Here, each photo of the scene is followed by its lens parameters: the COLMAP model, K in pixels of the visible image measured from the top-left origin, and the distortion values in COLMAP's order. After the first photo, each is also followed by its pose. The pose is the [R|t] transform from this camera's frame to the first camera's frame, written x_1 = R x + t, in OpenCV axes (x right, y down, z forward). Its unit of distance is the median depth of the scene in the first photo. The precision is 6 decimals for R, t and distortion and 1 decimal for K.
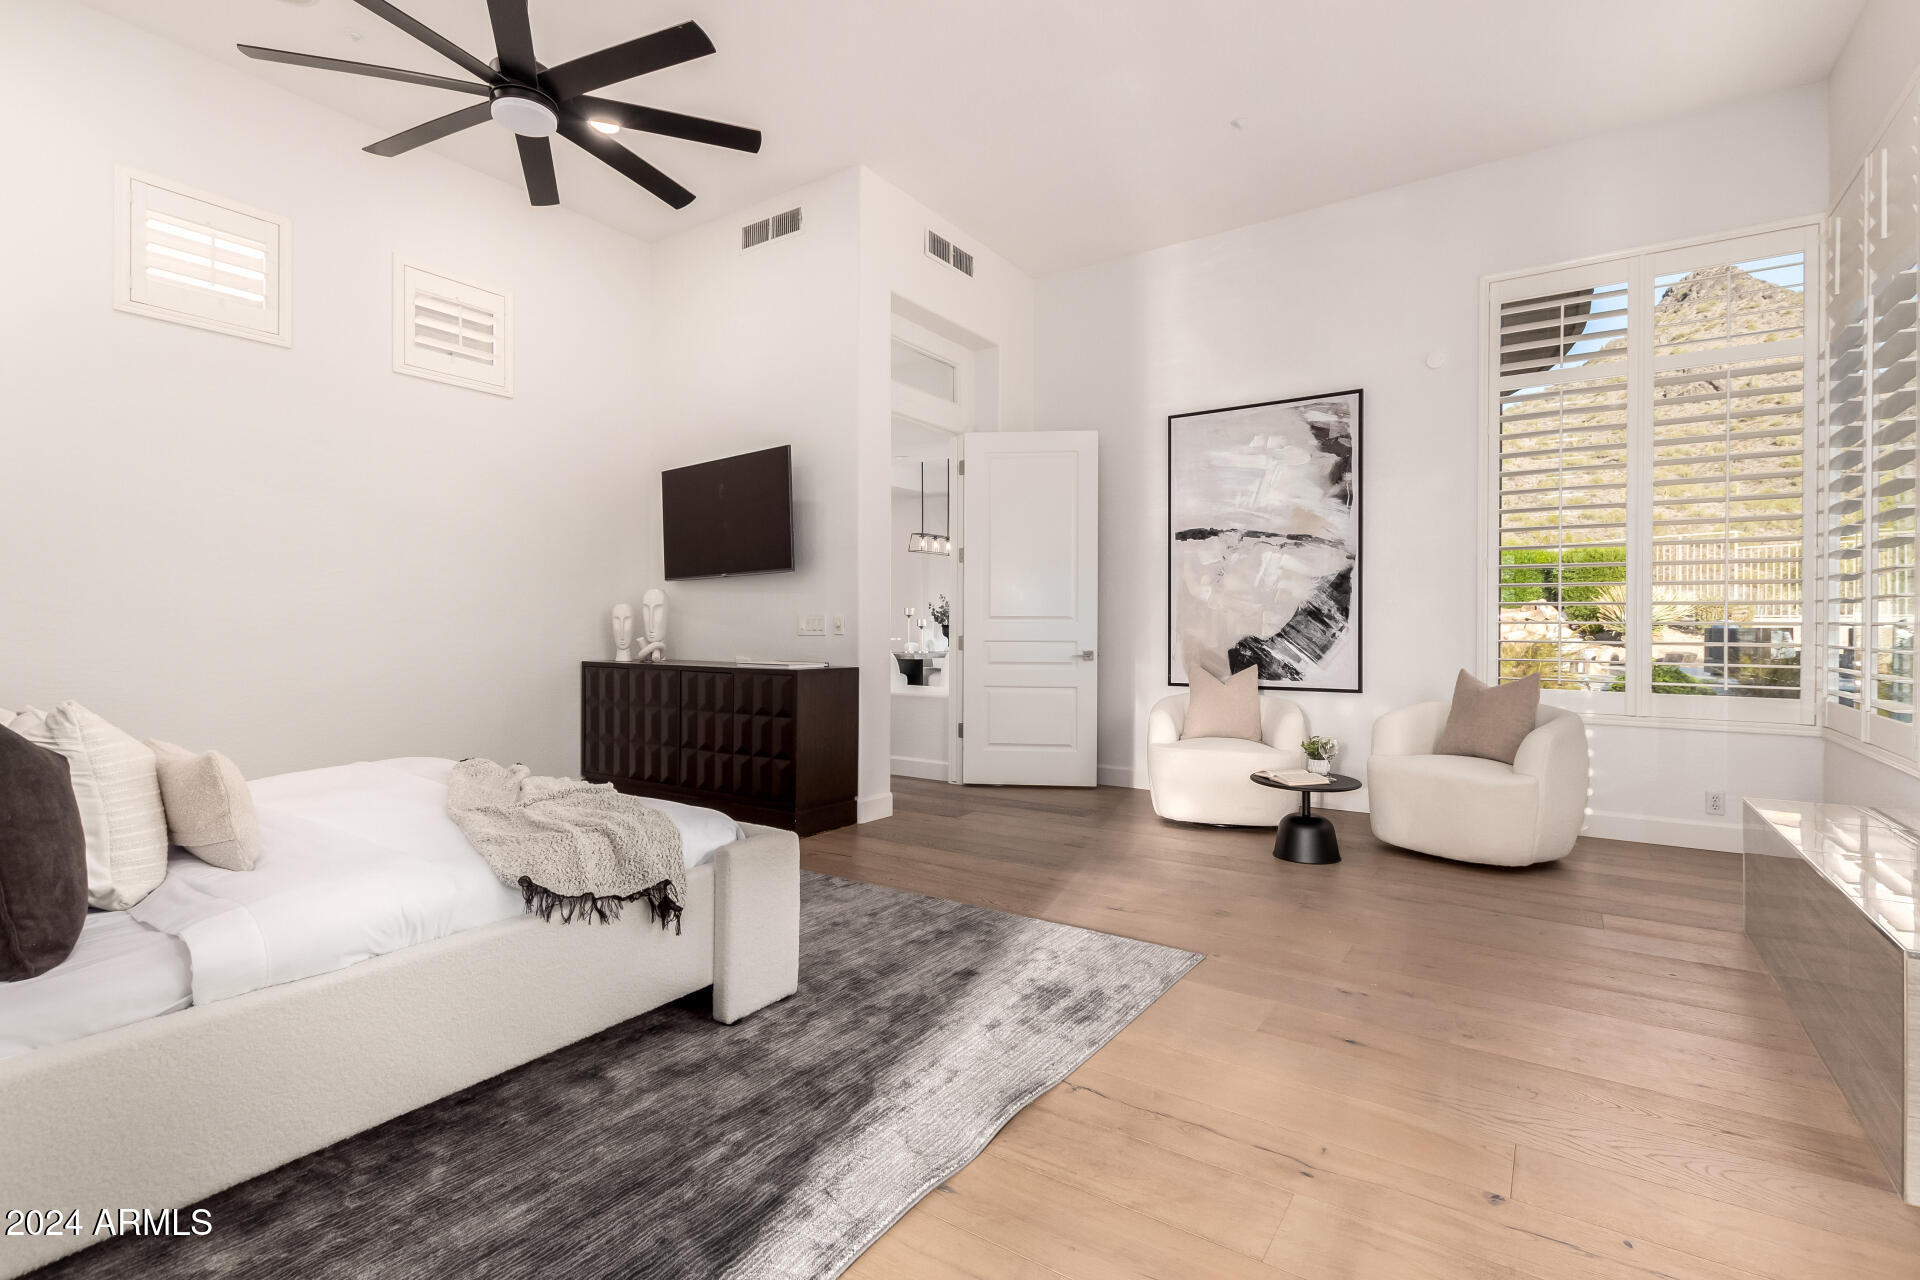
lens RADIAL K [[893.4, 0, 953.3], [0, 893.4, 635.3], [0, 0, 1]] dist [-0.000104, -0.000112]
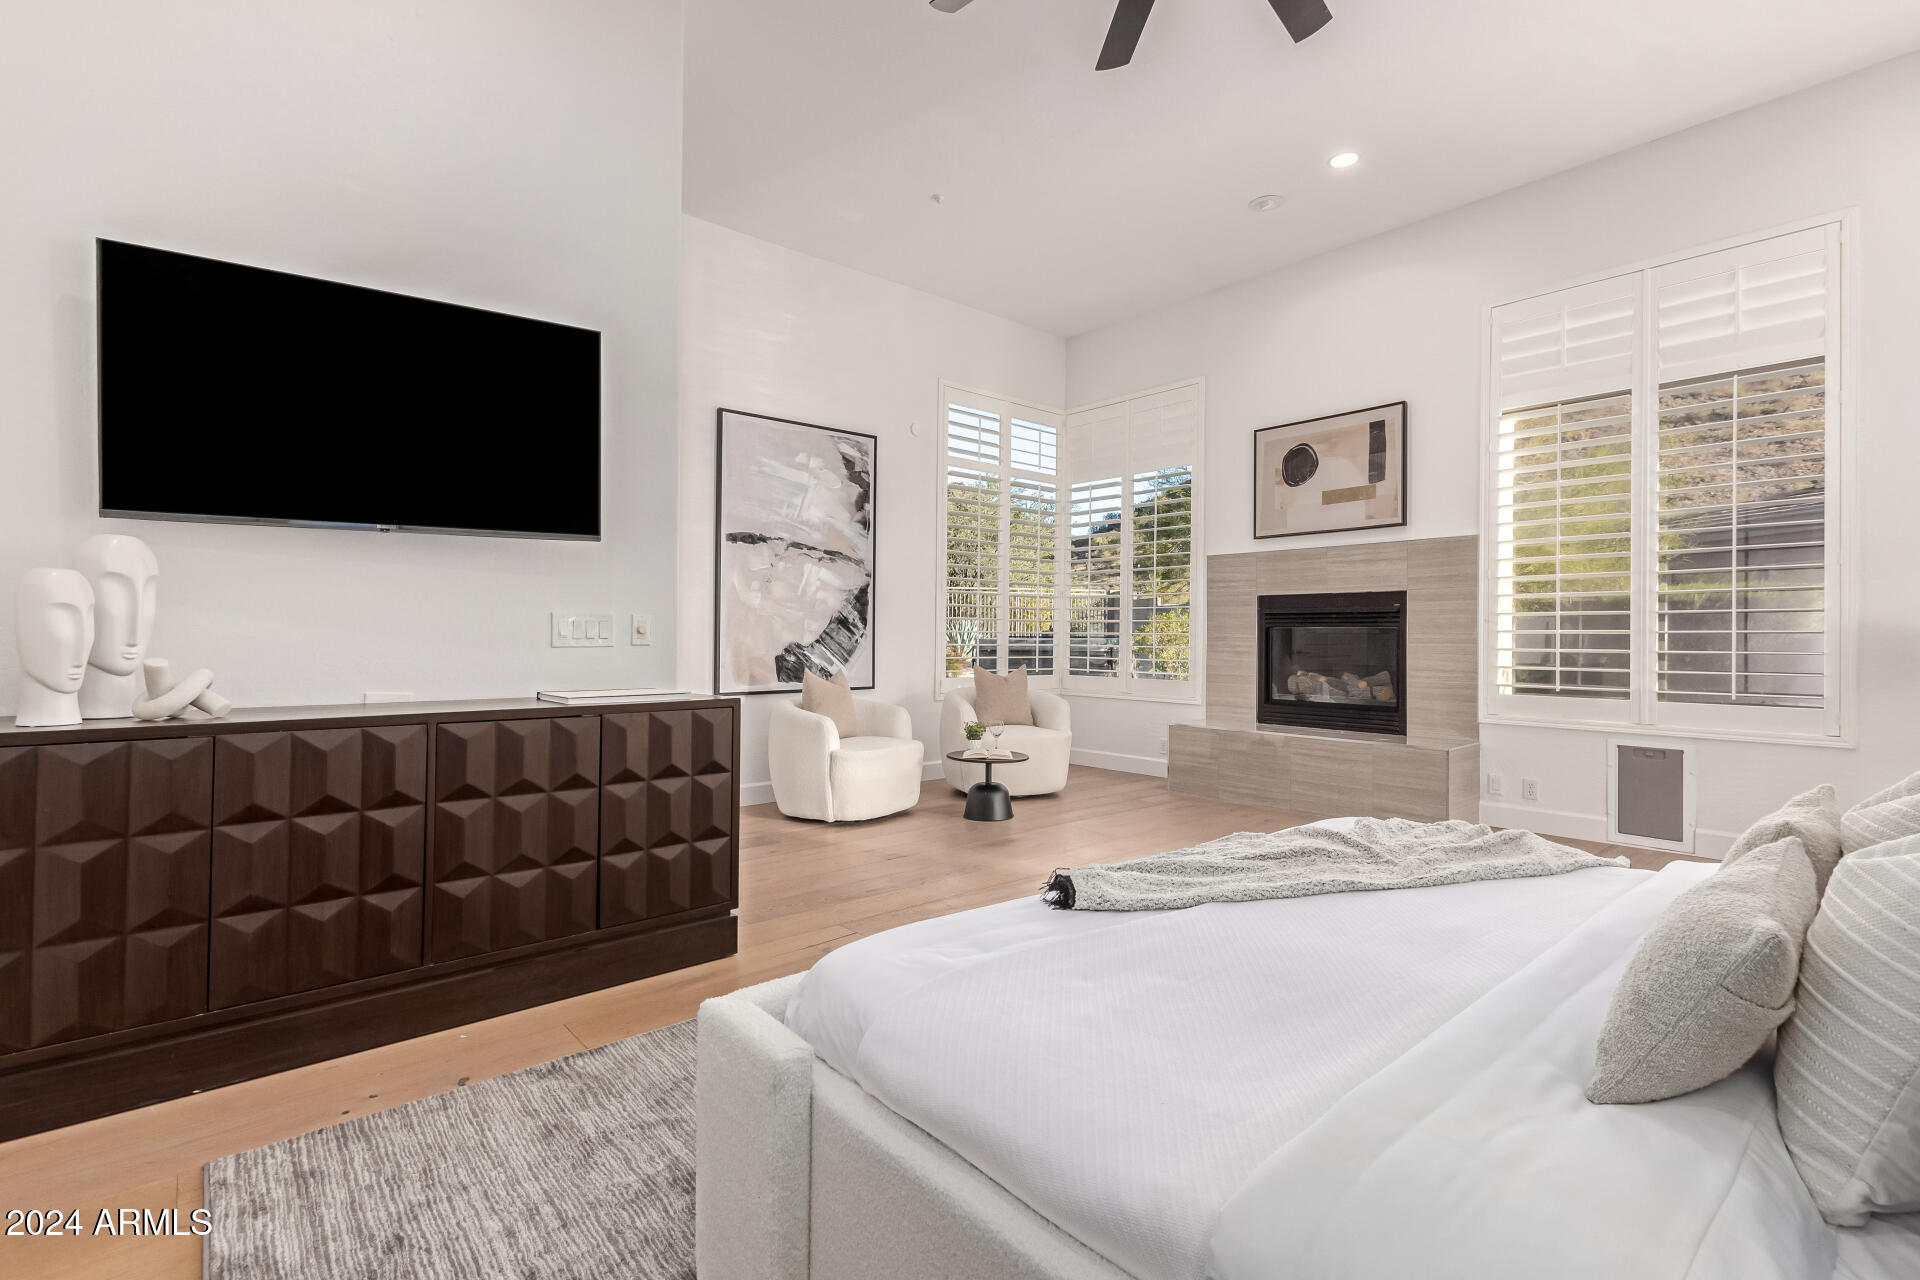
lens RADIAL K [[893.4, 0, 952.1], [0, 893.4, 635.5], [0, 0, 1]] dist [-0.000104, -0.000112]
pose [[0.275532, 0.000285, 0.961292, -0.644425], [0.002436, 0.999997, -0.000995, -0.005797], [-0.961289, 0.002615, 0.275530, 0.551306]]
